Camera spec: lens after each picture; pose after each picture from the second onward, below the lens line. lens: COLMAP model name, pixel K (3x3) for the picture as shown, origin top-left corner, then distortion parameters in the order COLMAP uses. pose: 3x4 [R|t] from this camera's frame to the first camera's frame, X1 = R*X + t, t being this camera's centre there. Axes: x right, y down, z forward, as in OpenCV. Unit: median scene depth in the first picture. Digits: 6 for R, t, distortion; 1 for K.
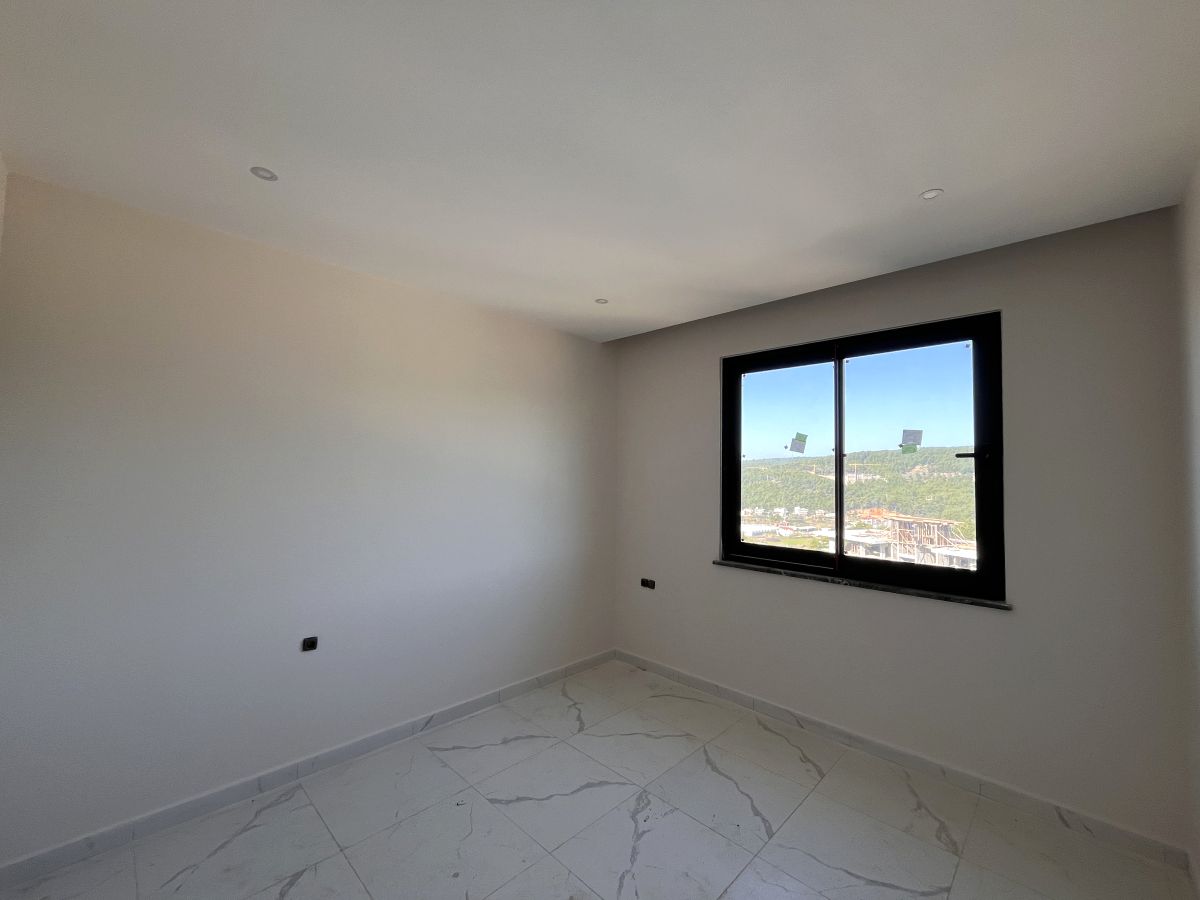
lens RADIAL K [[493.8, 0, 604.6], [0, 493.8, 449.9], [0, 0, 1]] dist [-0.002360, 0.000352]
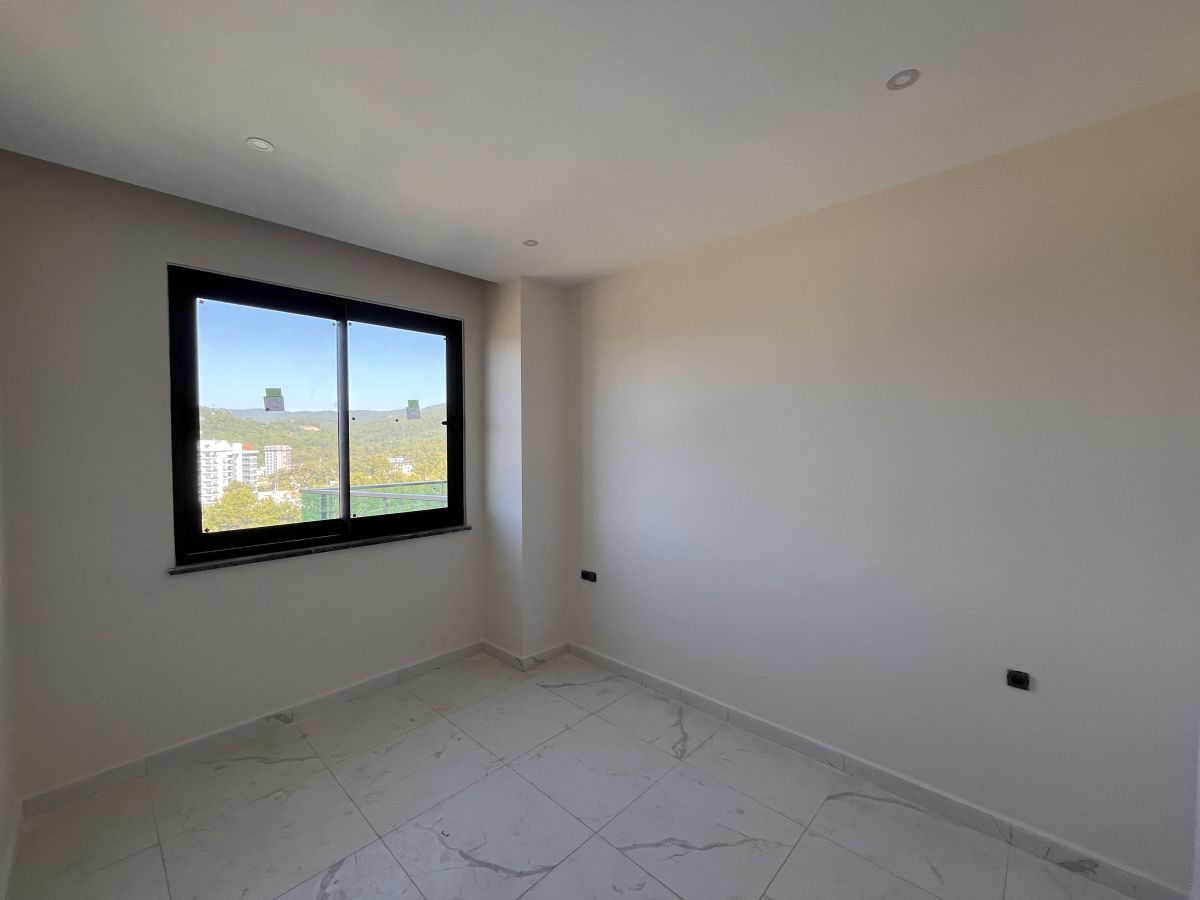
lens RADIAL K [[493.8, 0, 604.6], [0, 493.8, 449.9], [0, 0, 1]] dist [-0.002360, 0.000352]
pose [[0.017974, -0.034571, 0.999241, -0.348035], [-0.037857, 0.998662, 0.035232, 0.012735], [-0.999122, -0.038462, 0.016641, 0.324690]]
